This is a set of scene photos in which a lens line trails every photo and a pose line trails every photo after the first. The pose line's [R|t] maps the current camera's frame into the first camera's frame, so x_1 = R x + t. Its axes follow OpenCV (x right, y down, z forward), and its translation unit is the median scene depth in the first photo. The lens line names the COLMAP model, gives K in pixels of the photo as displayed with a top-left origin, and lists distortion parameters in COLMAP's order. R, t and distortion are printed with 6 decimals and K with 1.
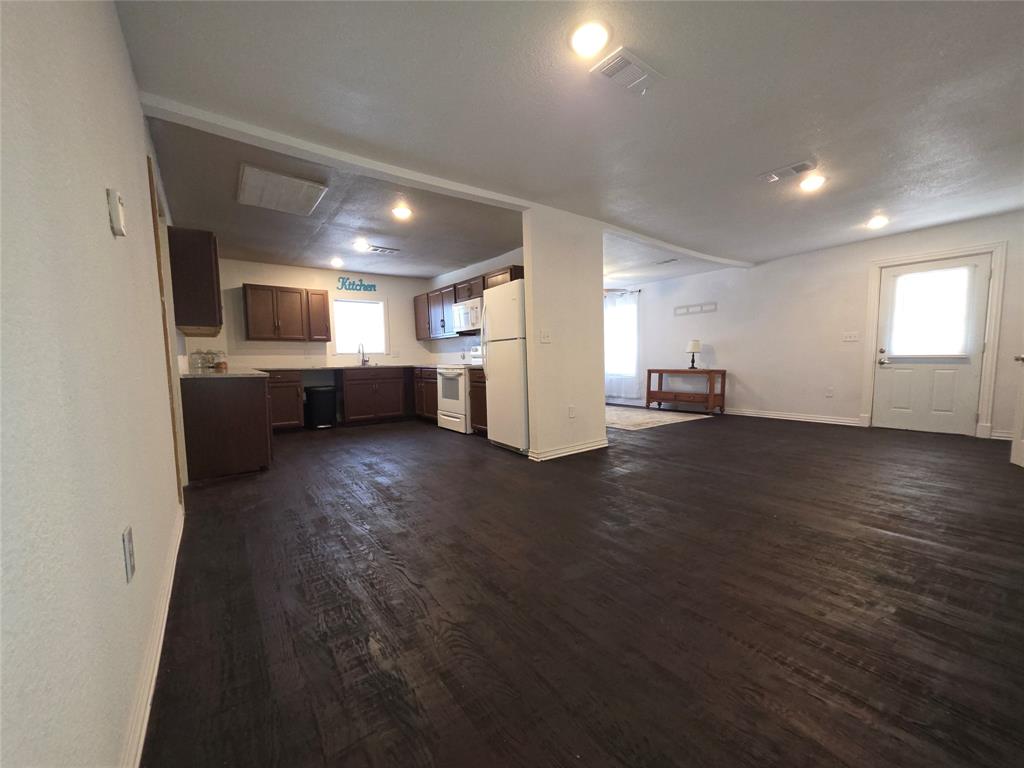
lens RADIAL K [[409.4, 0, 513.7], [0, 409.4, 396.5], [0, 0, 1]] dist [0.003988, -0.001373]
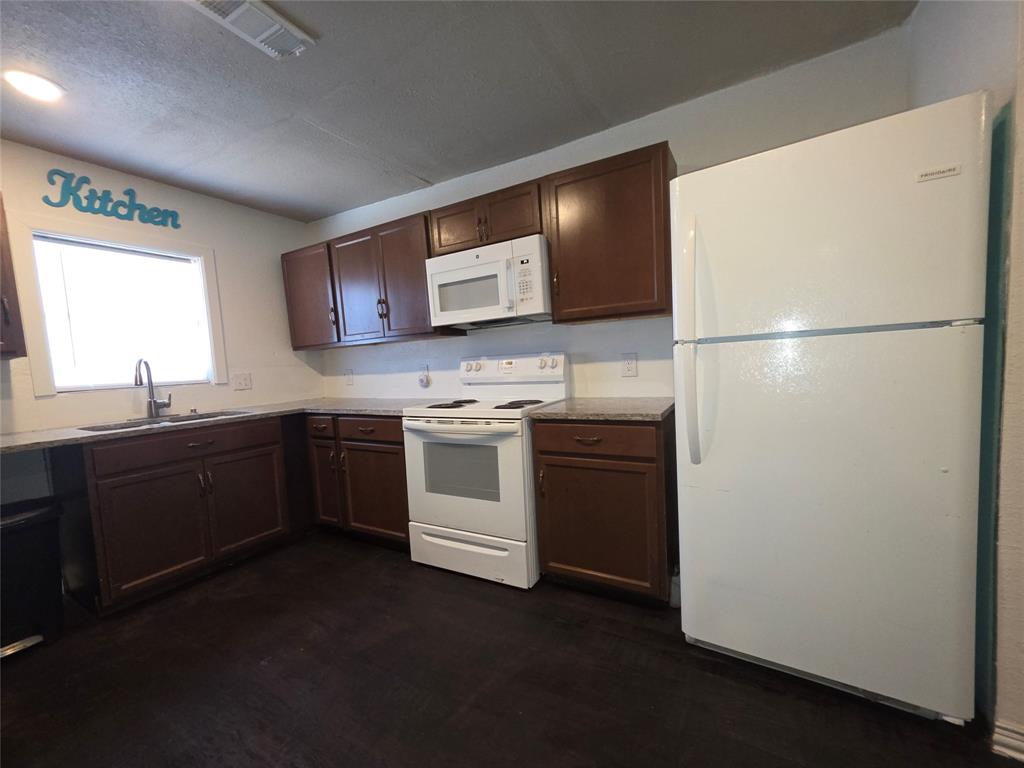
lens RADIAL K [[409.4, 0, 513.2], [0, 409.4, 397.1], [0, 0, 1]] dist [0.003988, -0.001373]
pose [[0.911822, -0.064158, 0.405542, -0.246820], [0.074019, 0.997219, -0.008661, -0.076332], [-0.403859, 0.037915, 0.914035, 0.591393]]
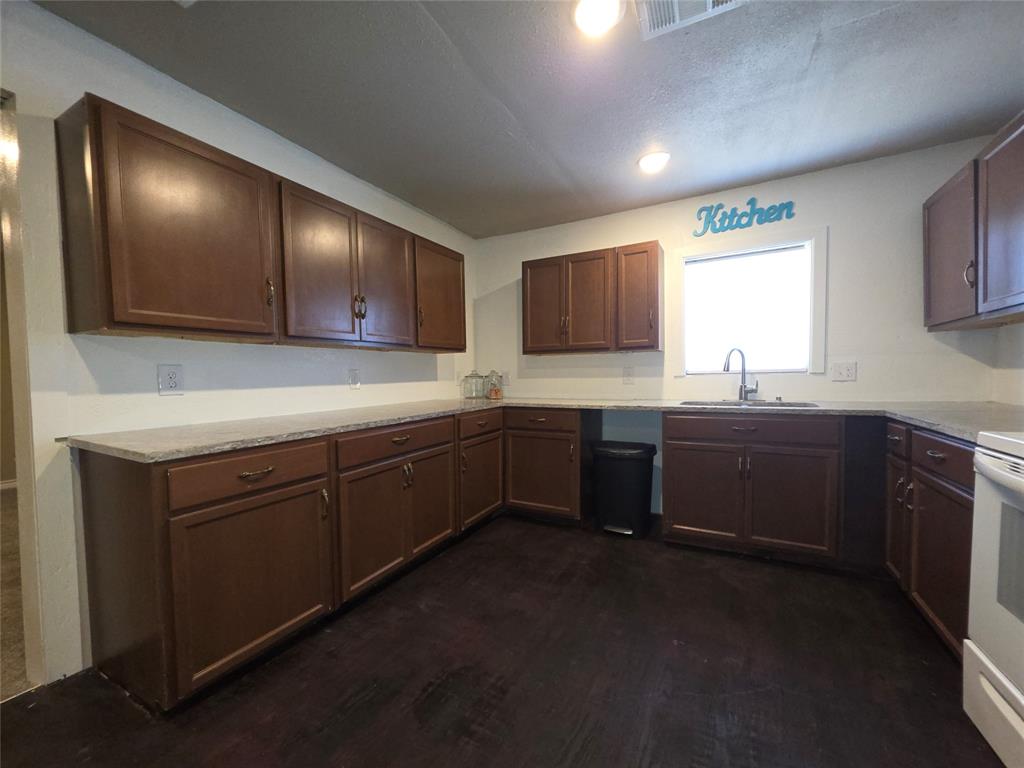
lens RADIAL K [[409.4, 0, 512.0], [0, 409.4, 396.6], [0, 0, 1]] dist [0.003988, -0.001373]
pose [[0.438298, 0.050946, -0.897385, -0.101746], [-0.073180, 0.997100, 0.020864, -0.081428], [0.895846, 0.056526, 0.440755, 0.680534]]
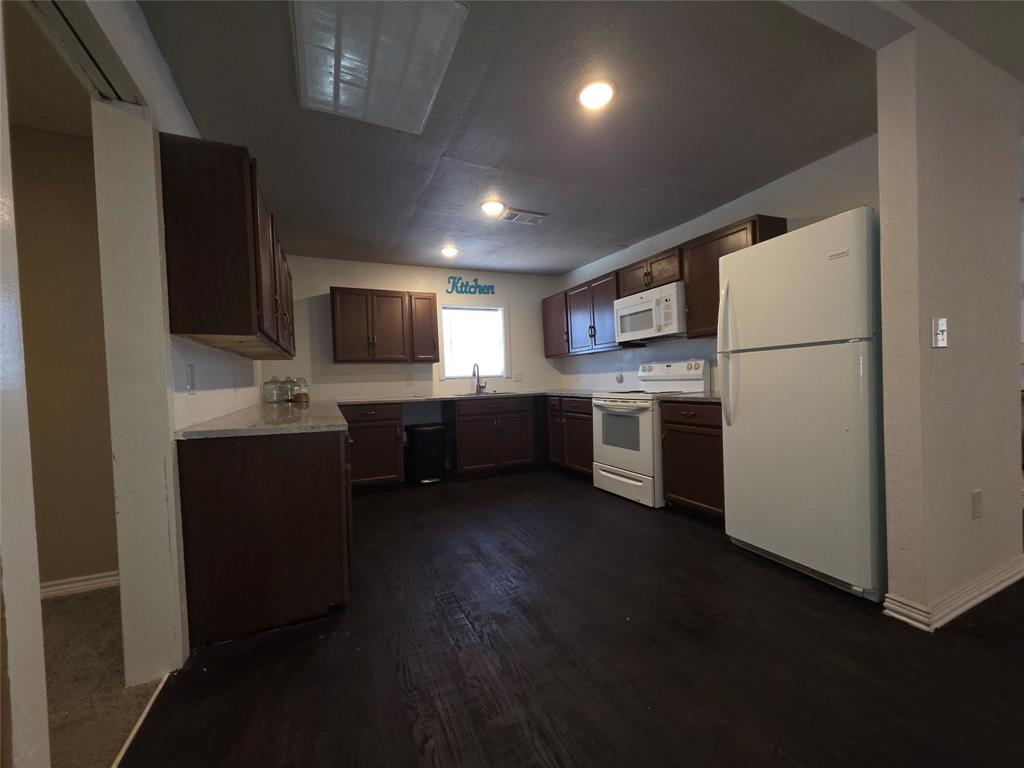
lens RADIAL K [[409.4, 0, 513.5], [0, 409.4, 397.9], [0, 0, 1]] dist [0.003988, -0.001373]
pose [[0.979479, -0.009248, -0.201335, -0.177765], [0.000394, 0.999033, -0.043972, -0.040144], [0.201547, 0.042990, 0.978535, 0.329696]]
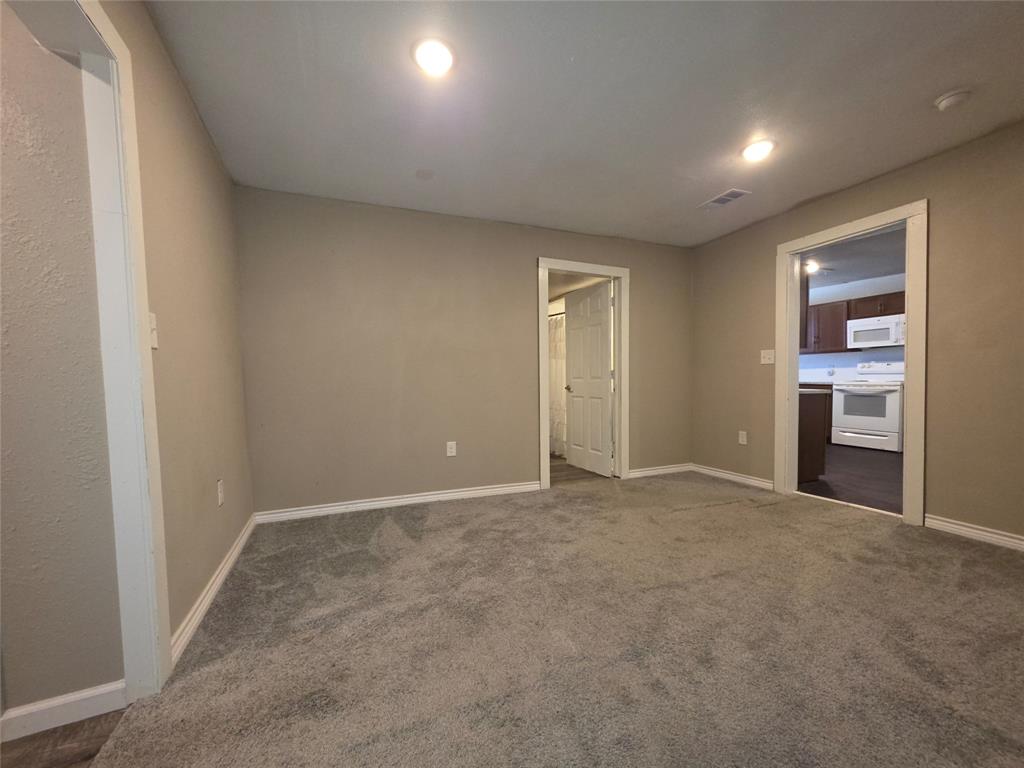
lens RADIAL K [[409.4, 0, 512.9], [0, 409.4, 394.3], [0, 0, 1]] dist [0.003988, -0.001373]
pose [[0.971705, 0.009051, -0.236022, -0.702264], [-0.019300, 0.998967, -0.041151, 0.009760], [0.235406, 0.044542, 0.970876, -0.148315]]
